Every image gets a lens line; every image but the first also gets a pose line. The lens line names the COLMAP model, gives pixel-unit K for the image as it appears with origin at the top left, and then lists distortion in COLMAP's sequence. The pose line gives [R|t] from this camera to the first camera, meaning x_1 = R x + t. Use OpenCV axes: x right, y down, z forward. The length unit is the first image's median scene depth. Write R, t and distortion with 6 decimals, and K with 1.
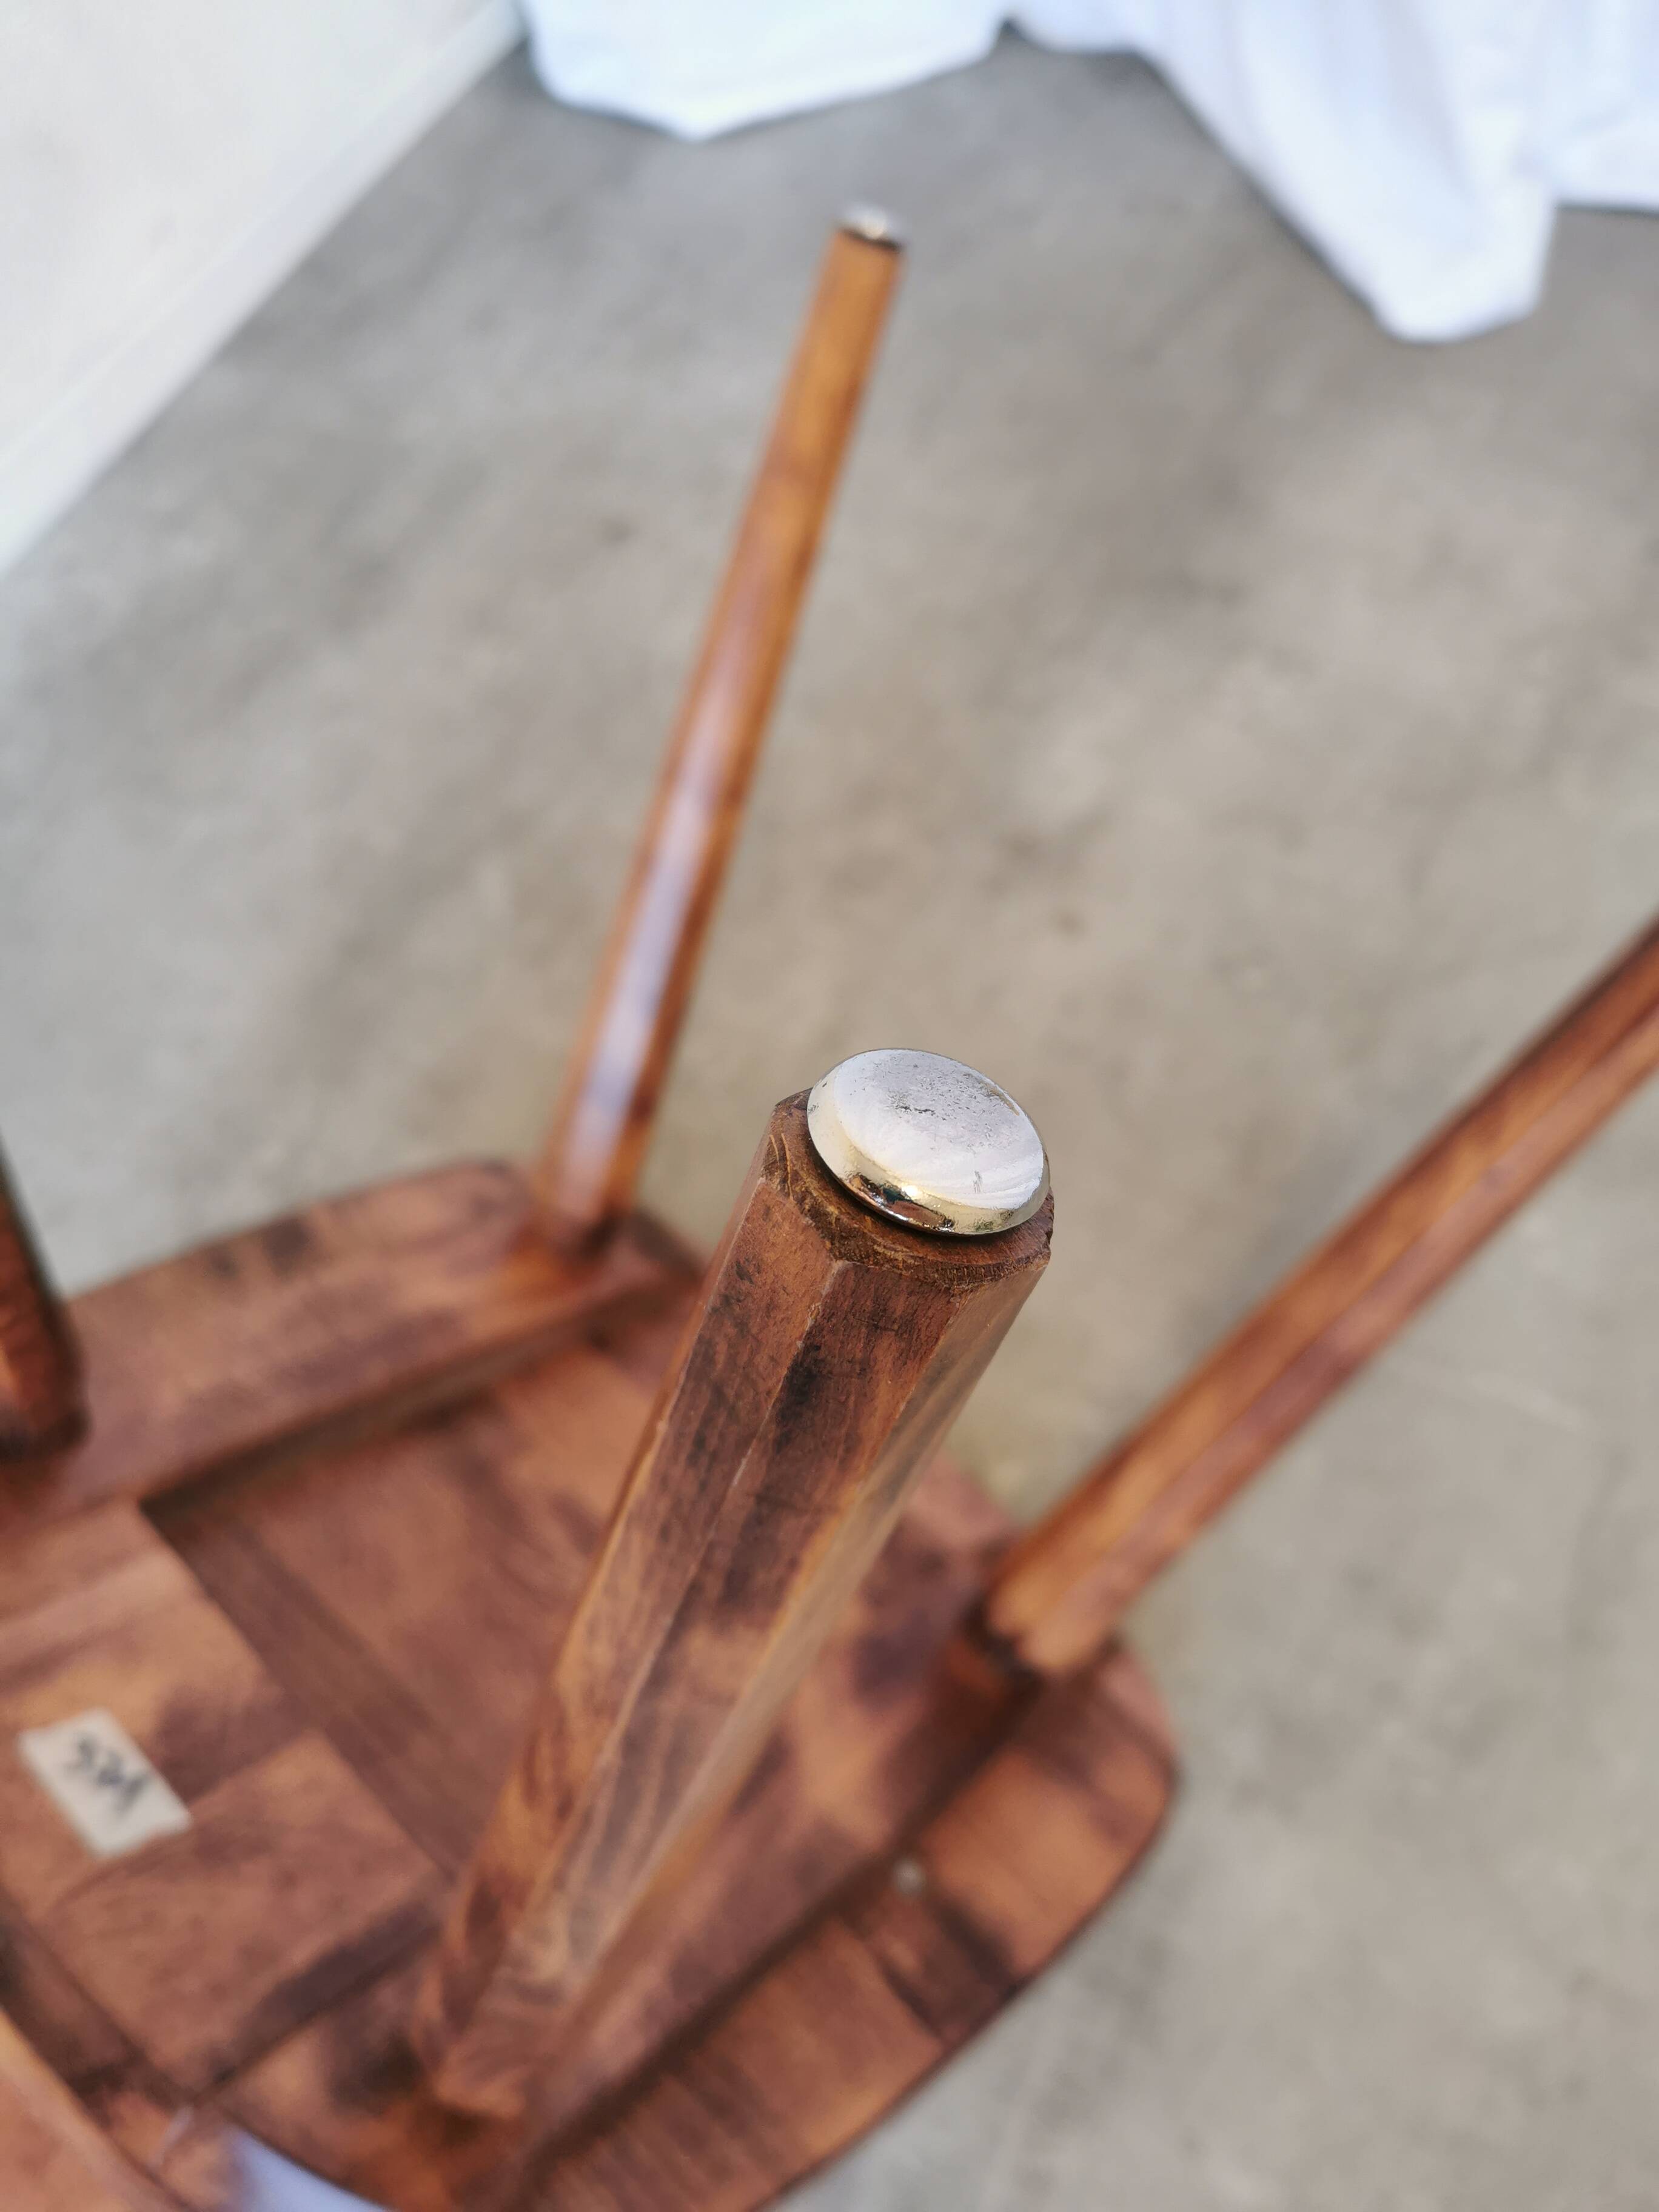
lens RADIAL K [[1733.6, 0, 831.9], [0, 1733.6, 1098.9], [0, 0, 1]] dist [0.003593, -0.010250]
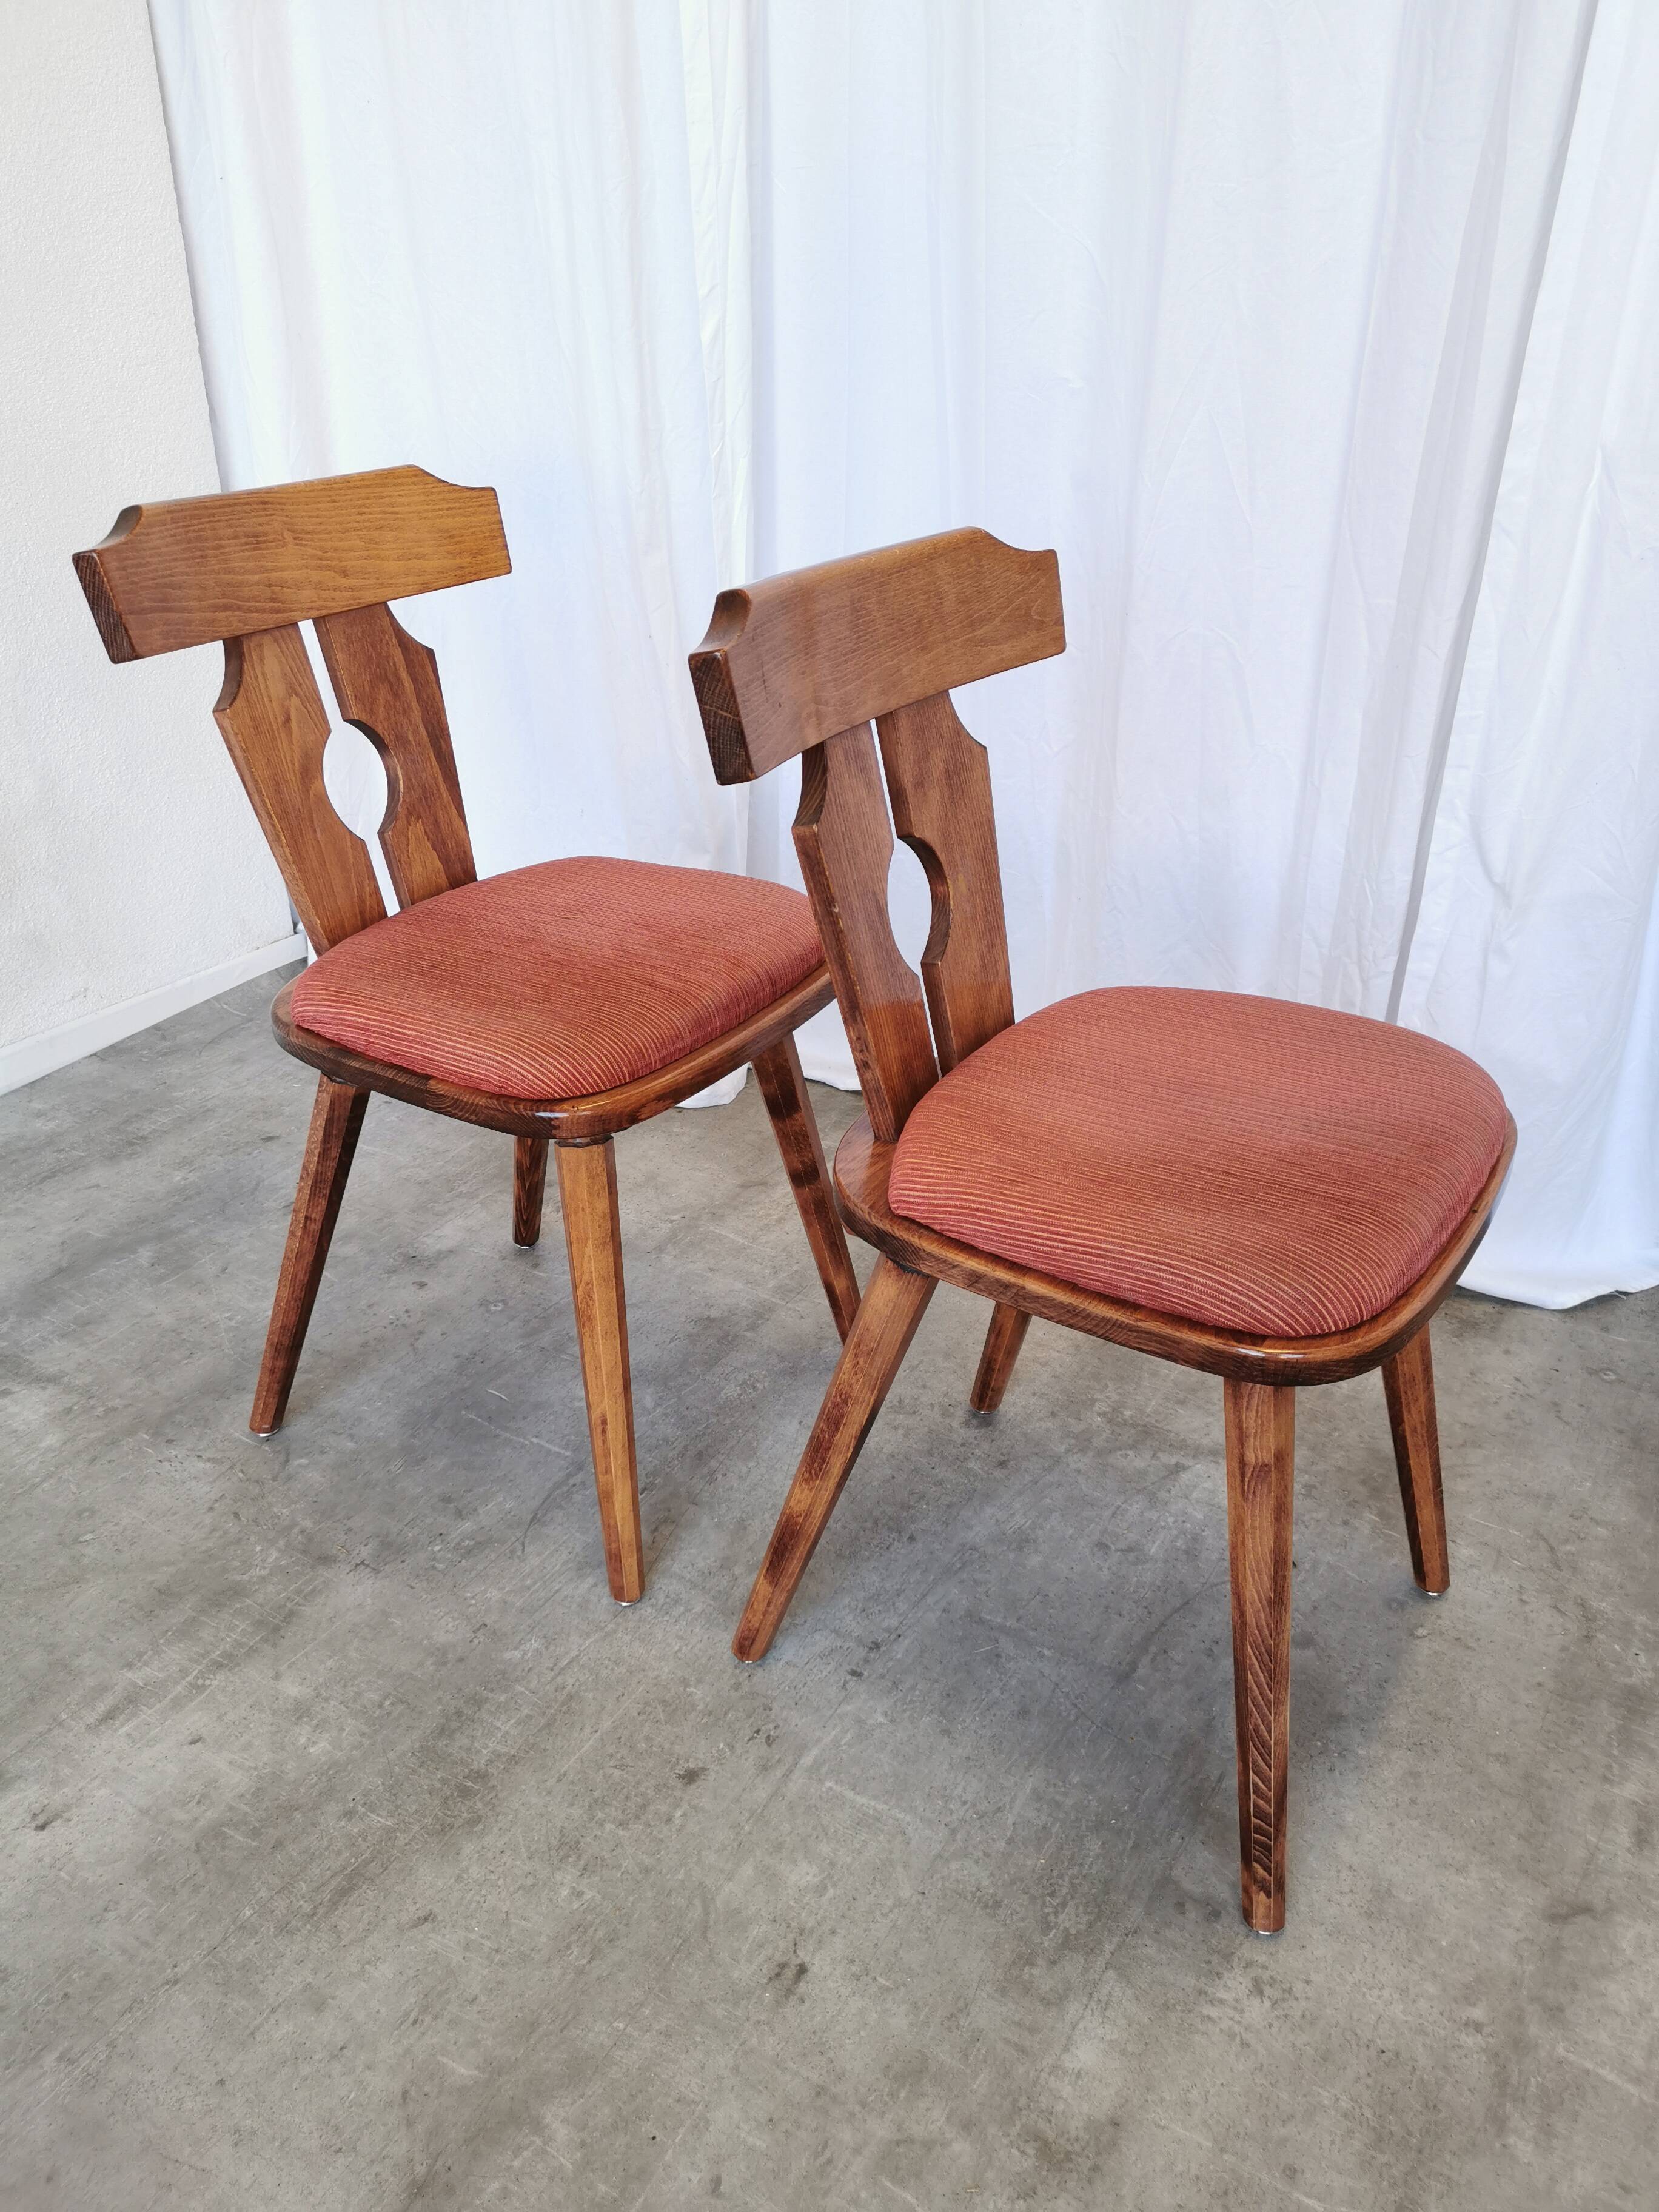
lens RADIAL K [[1700.2, 0, 826.9], [0, 1700.2, 1092.3], [0, 0, 1]] dist [0.064262, -0.080498]
pose [[0.988900, 0.137061, 0.057365, 0.428944], [-0.080989, 0.820924, -0.565265, 0.755310], [-0.124568, 0.554344, 0.822913, -0.792977]]
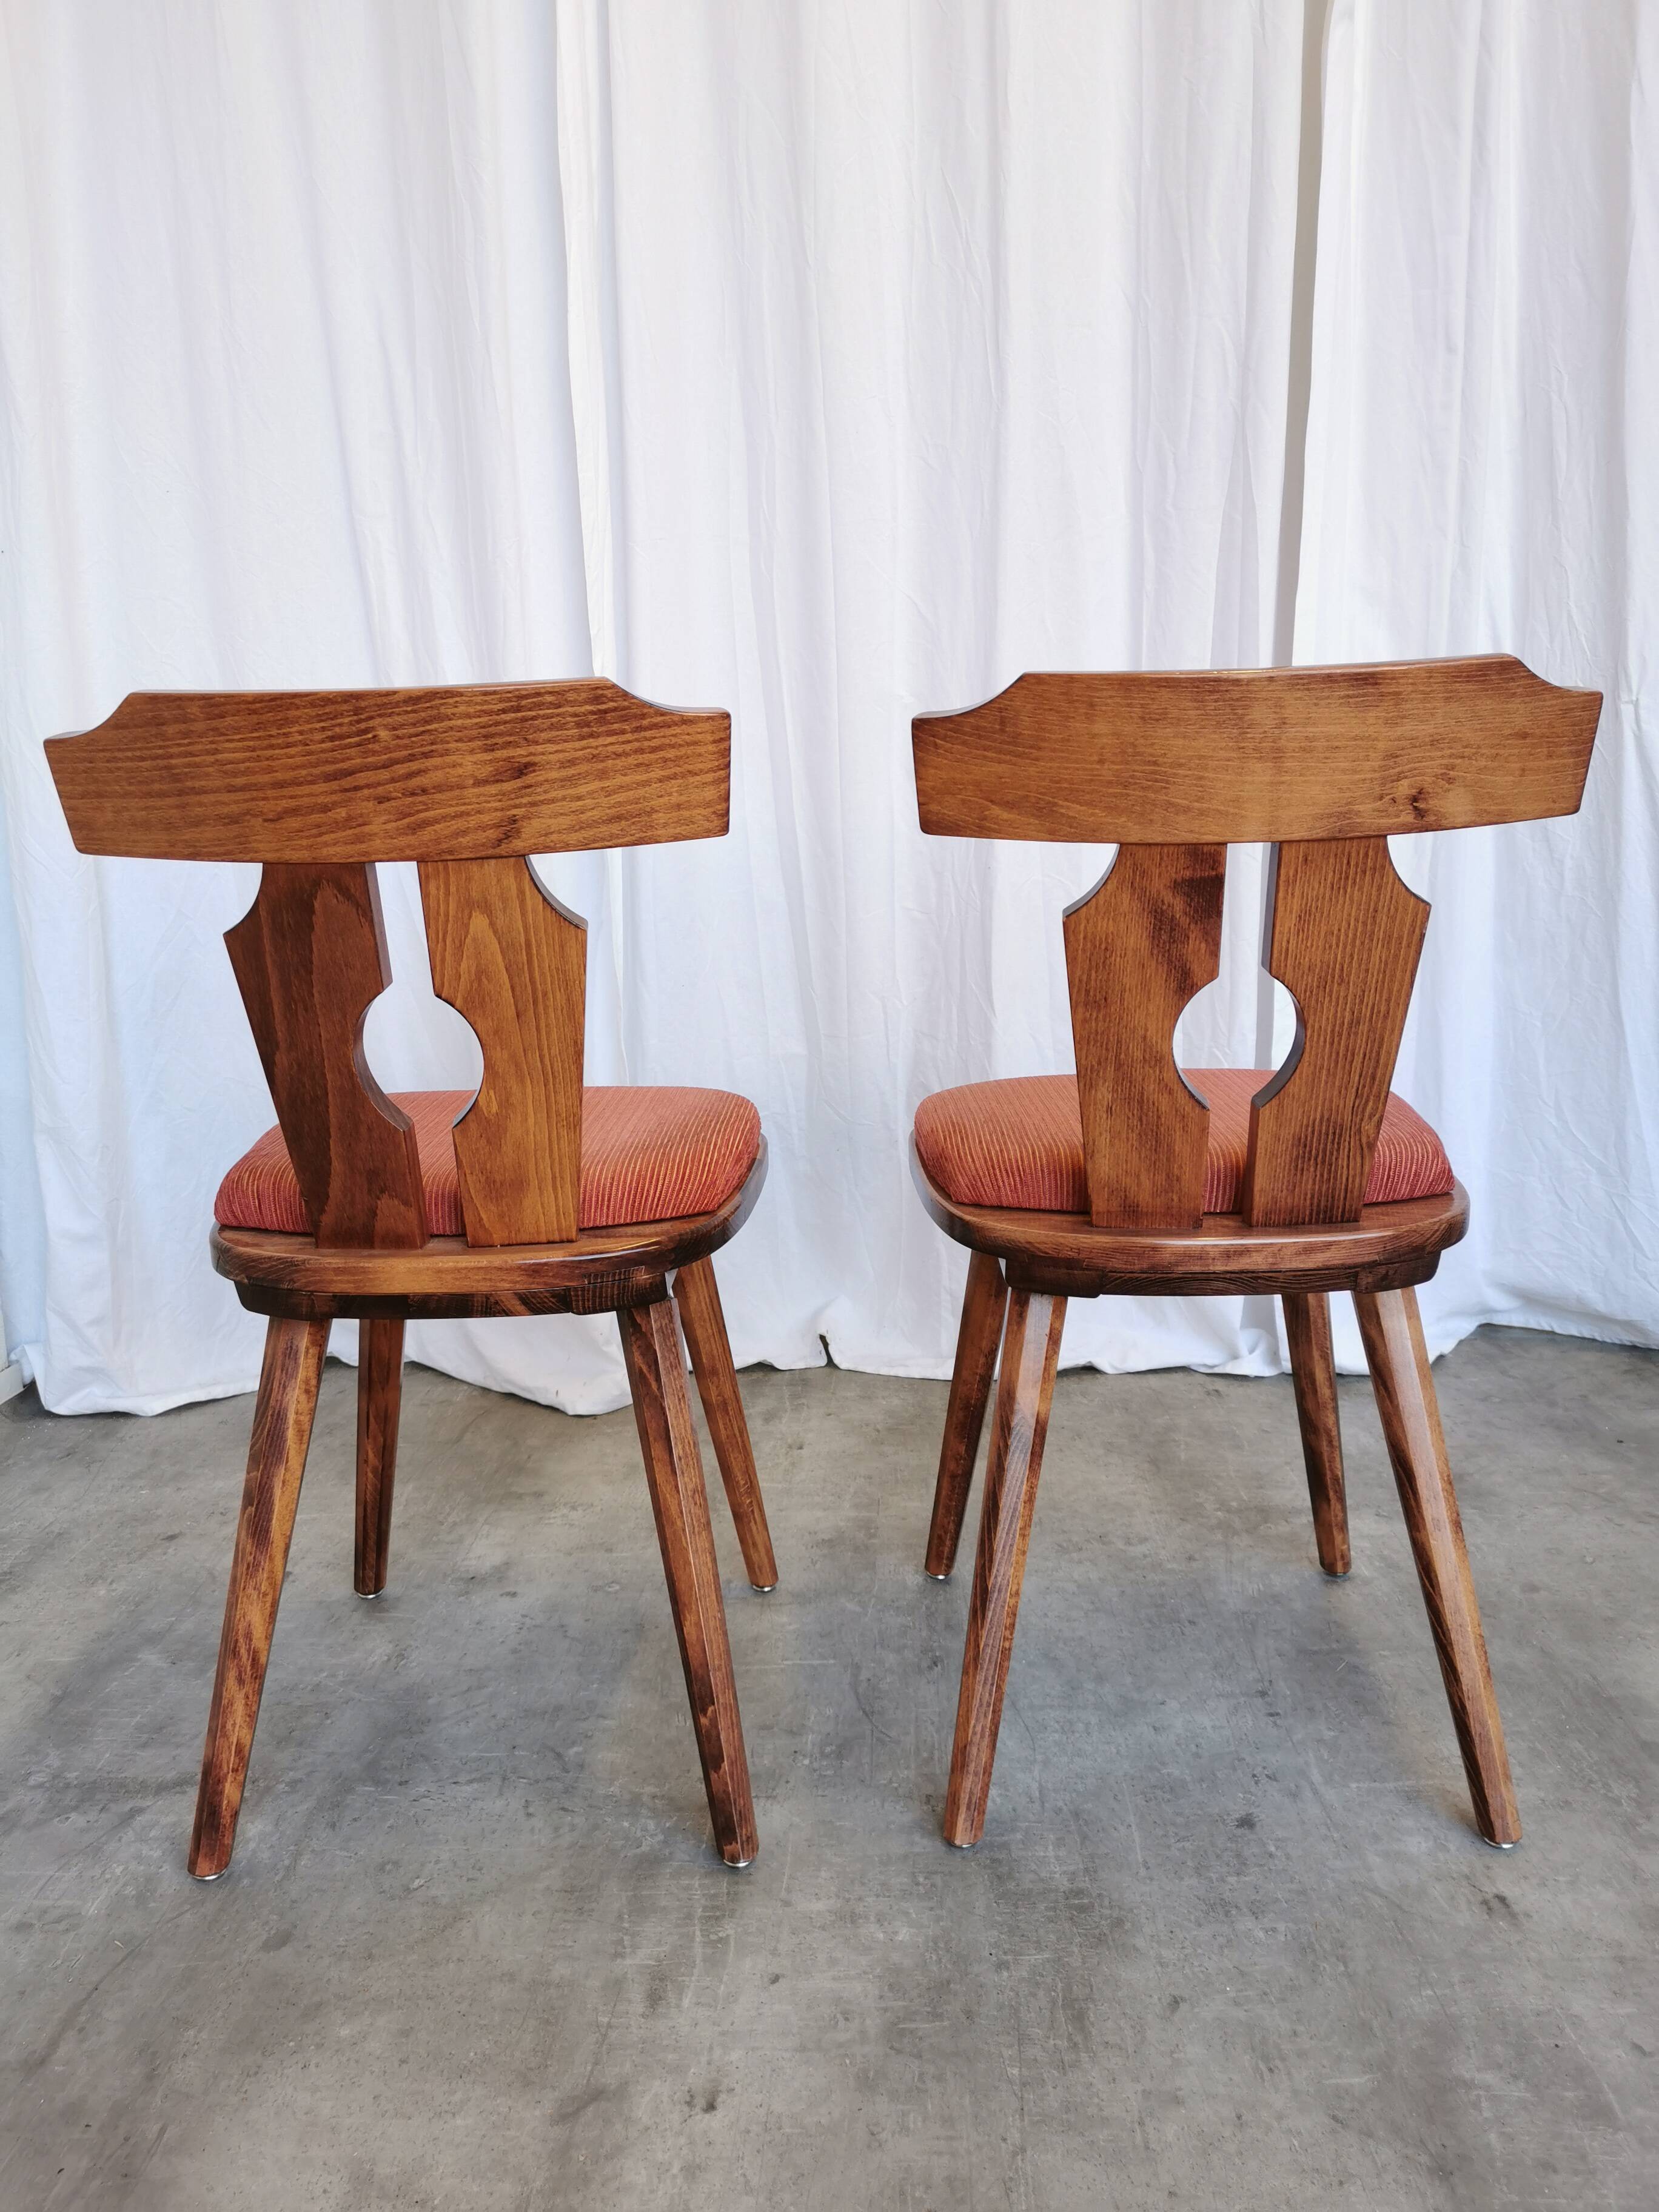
lens RADIAL K [[1700.2, 0, 826.9], [0, 1700.2, 1092.3], [0, 0, 1]] dist [0.064262, -0.080498]
pose [[0.866486, 0.040531, 0.497553, -0.460839], [0.381771, 0.588381, -0.712782, 0.931307], [-0.321640, 0.807567, 0.494351, -0.407195]]
